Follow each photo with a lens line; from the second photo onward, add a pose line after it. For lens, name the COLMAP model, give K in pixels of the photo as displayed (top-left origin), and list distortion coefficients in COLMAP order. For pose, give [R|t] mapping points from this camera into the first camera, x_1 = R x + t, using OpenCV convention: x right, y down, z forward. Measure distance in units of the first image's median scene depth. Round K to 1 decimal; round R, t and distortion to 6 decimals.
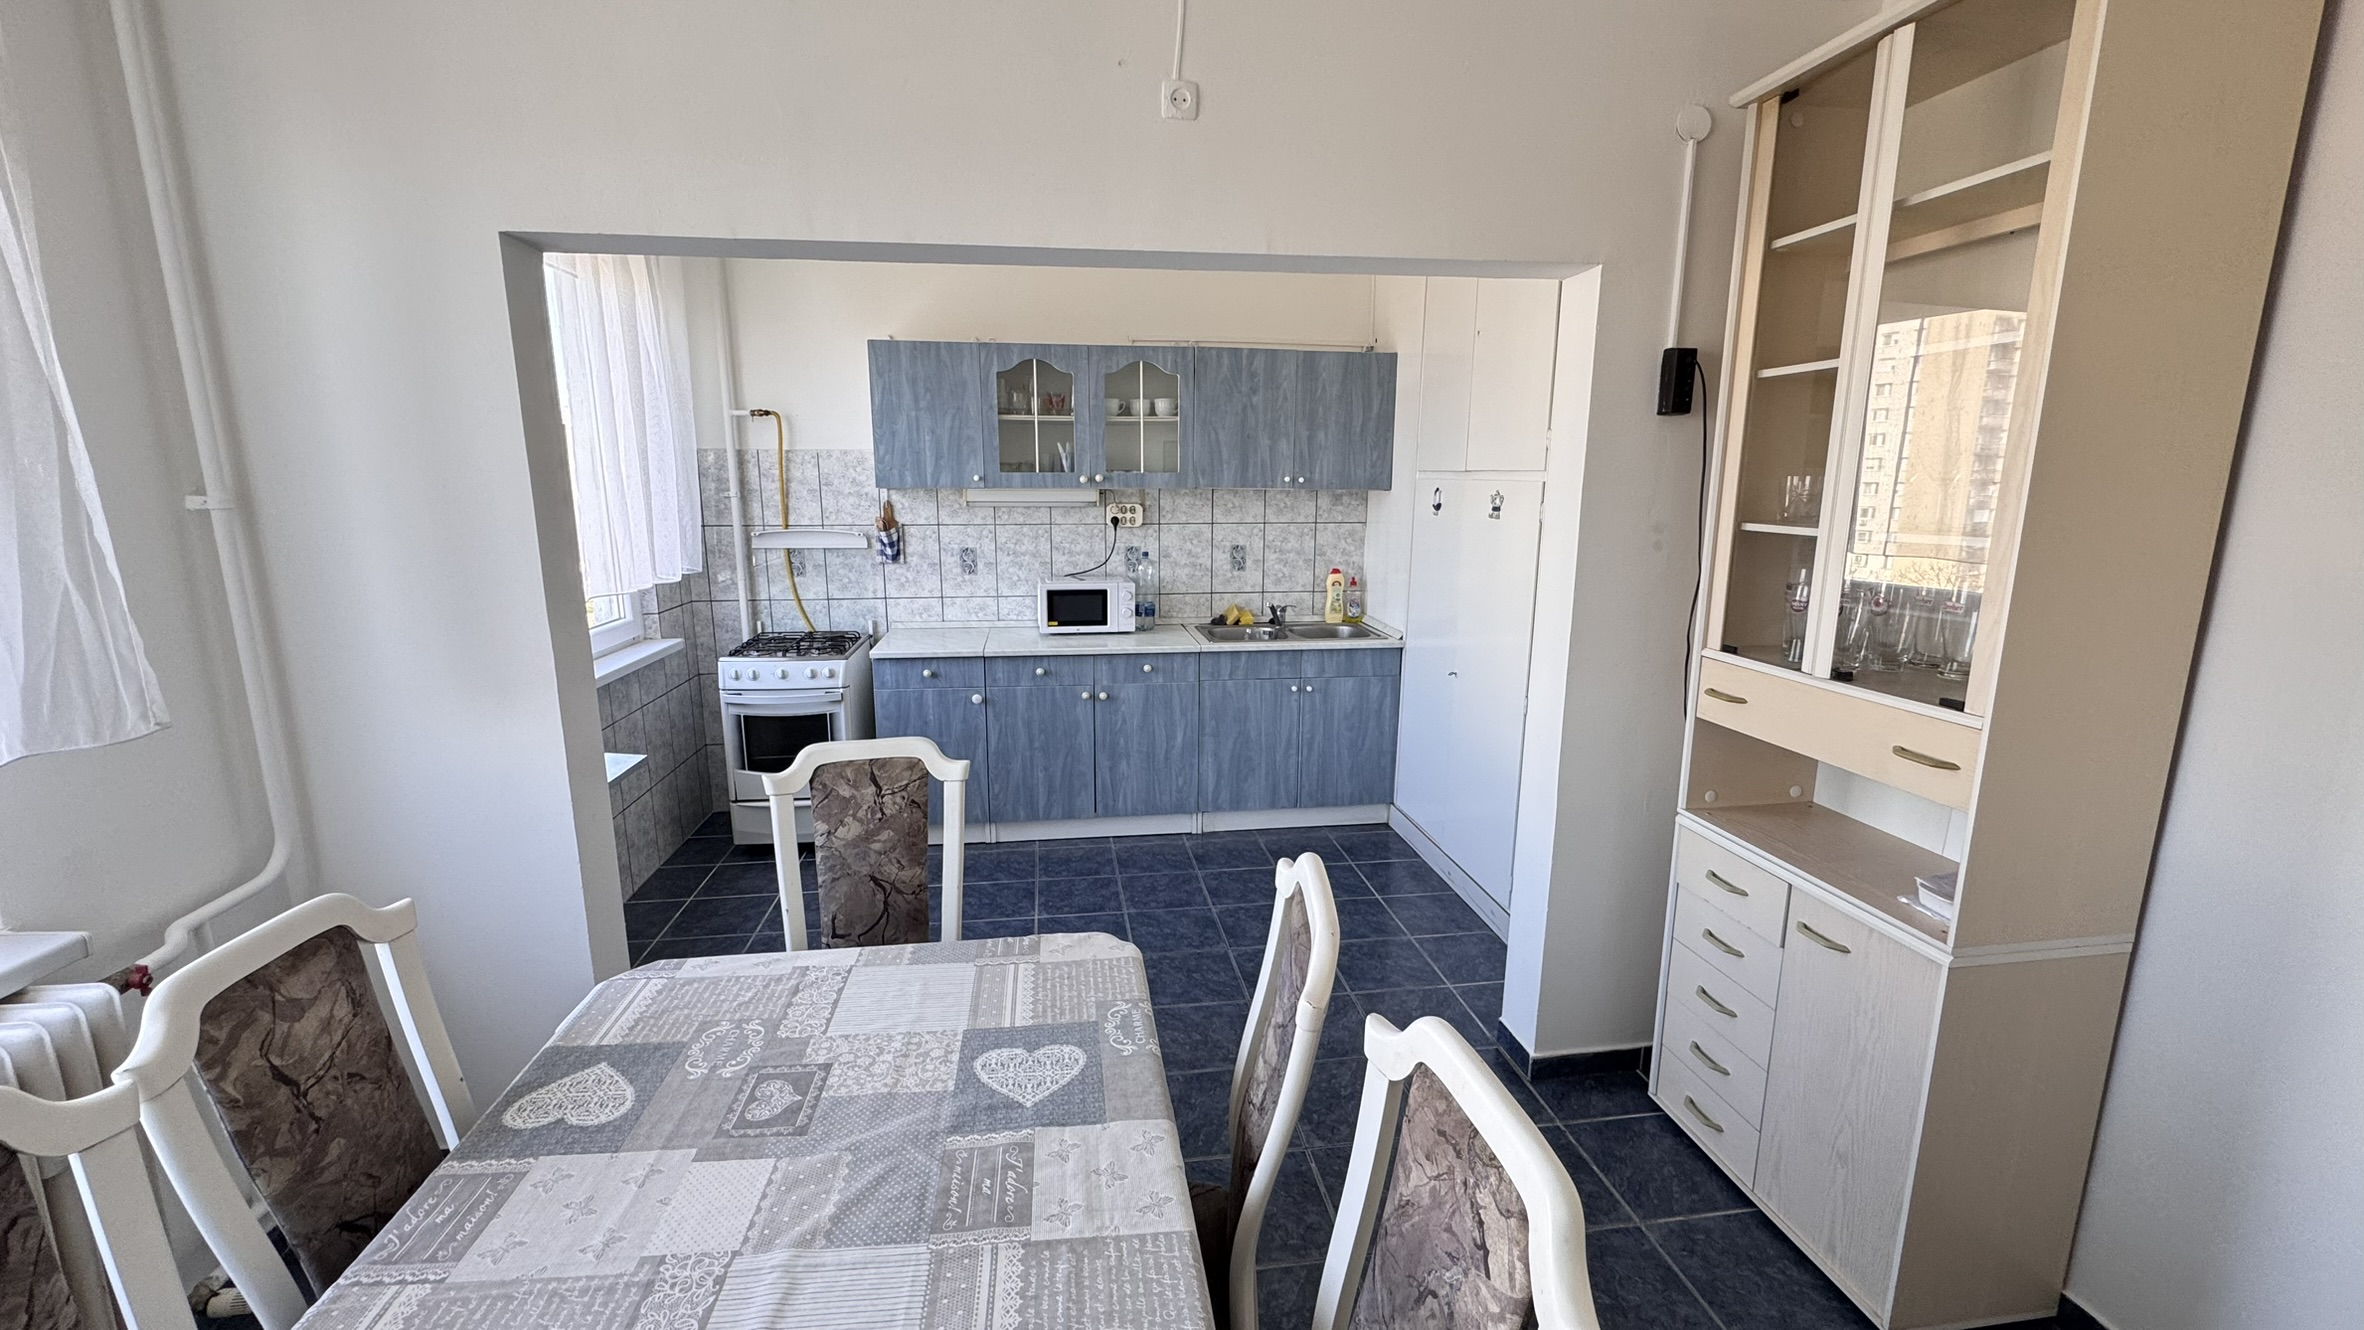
lens RADIAL K [[931.2, 0, 1182.0], [0, 931.2, 665.0], [0, 0, 1]] dist [-0.002002, 0.000201]
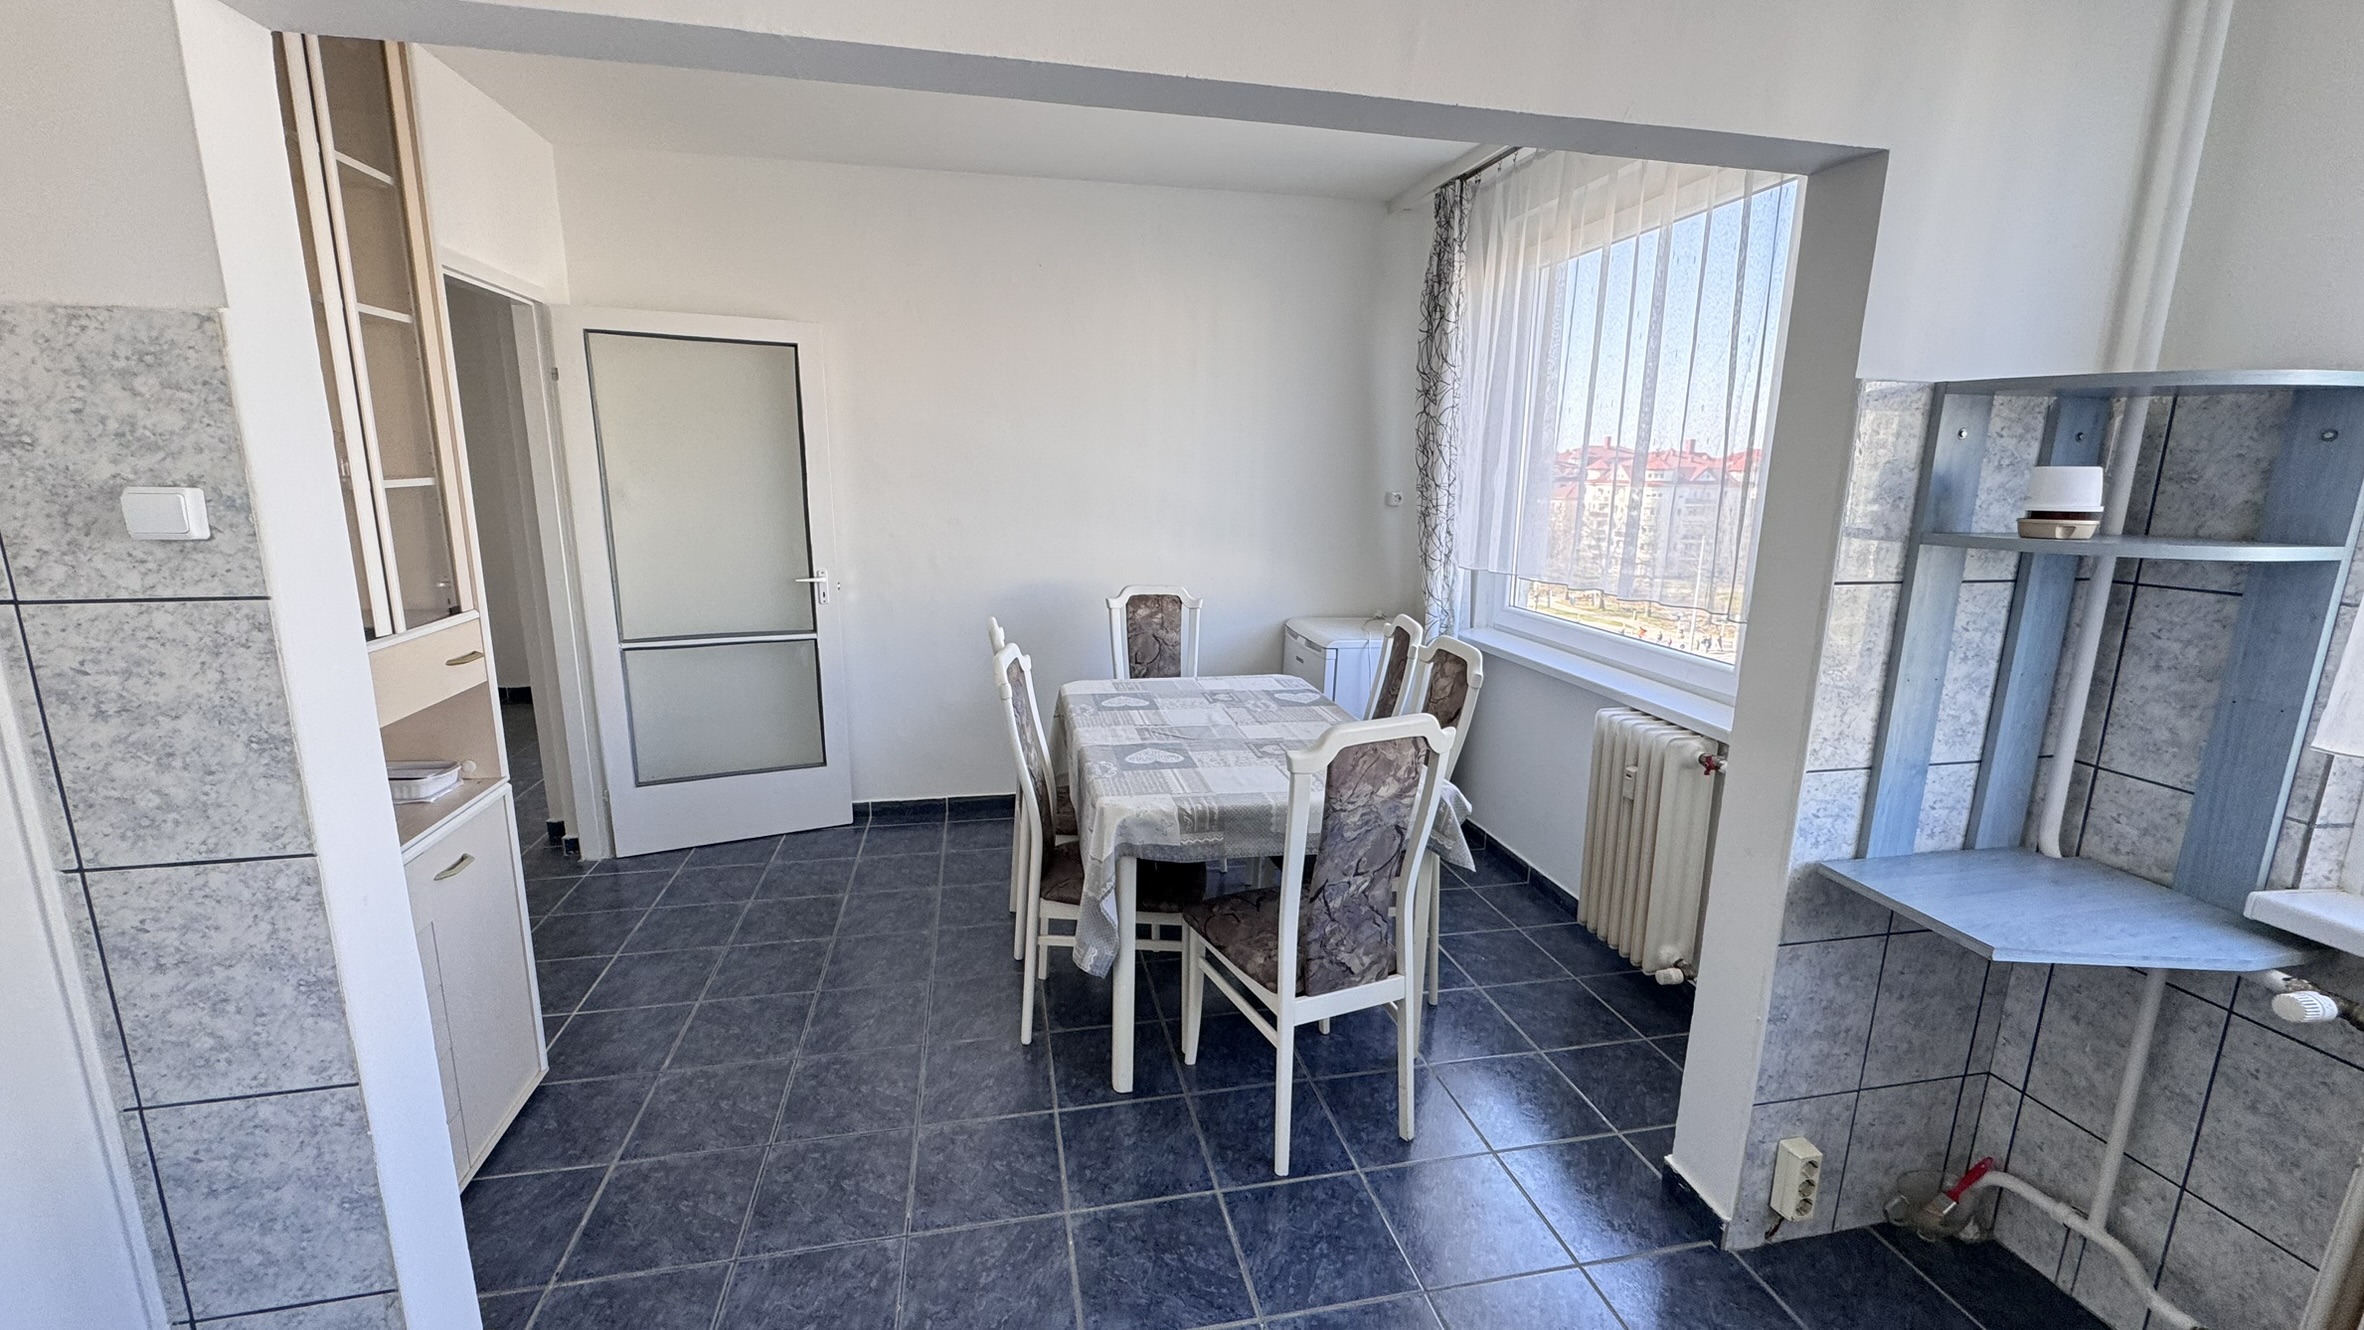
lens RADIAL K [[931.2, 0, 1182.0], [0, 931.2, 665.0], [0, 0, 1]] dist [-0.002002, 0.000201]
pose [[-0.997745, 0.000239, -0.067112, -0.029785], [-0.026130, 0.919705, 0.391741, -0.157466], [0.061816, 0.392611, -0.917625, 0.856174]]
